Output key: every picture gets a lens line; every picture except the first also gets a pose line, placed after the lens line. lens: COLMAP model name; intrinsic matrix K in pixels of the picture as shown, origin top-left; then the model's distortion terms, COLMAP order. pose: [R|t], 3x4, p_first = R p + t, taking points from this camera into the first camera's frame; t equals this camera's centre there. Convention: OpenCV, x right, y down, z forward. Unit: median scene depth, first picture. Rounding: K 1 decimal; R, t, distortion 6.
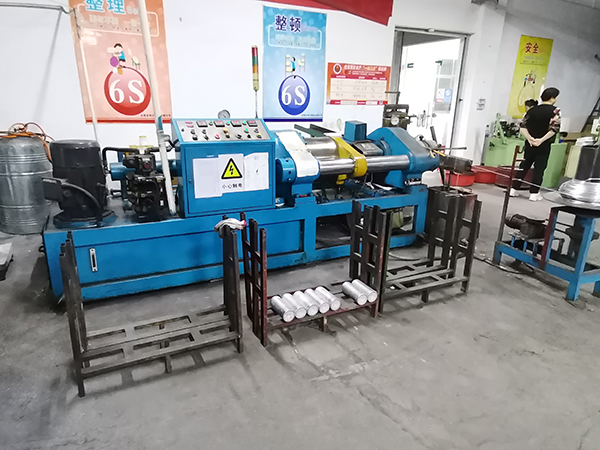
lens RADIAL K [[408.6, 0, 300.0], [0, 408.6, 225.0], [0, 0, 1]] dist [0.002373, 0.032403]
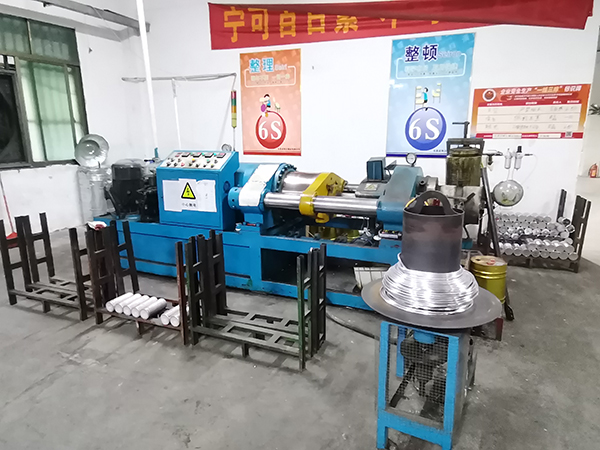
lens RADIAL K [[408.6, 0, 300.0], [0, 408.6, 225.0], [0, 0, 1]] dist [0.002373, 0.032403]
pose [[0.645544, 0.148815, -0.749084, 0.641006], [-0.211375, 0.977331, 0.012002, -0.080420], [0.733890, 0.150590, 0.662366, 0.294803]]
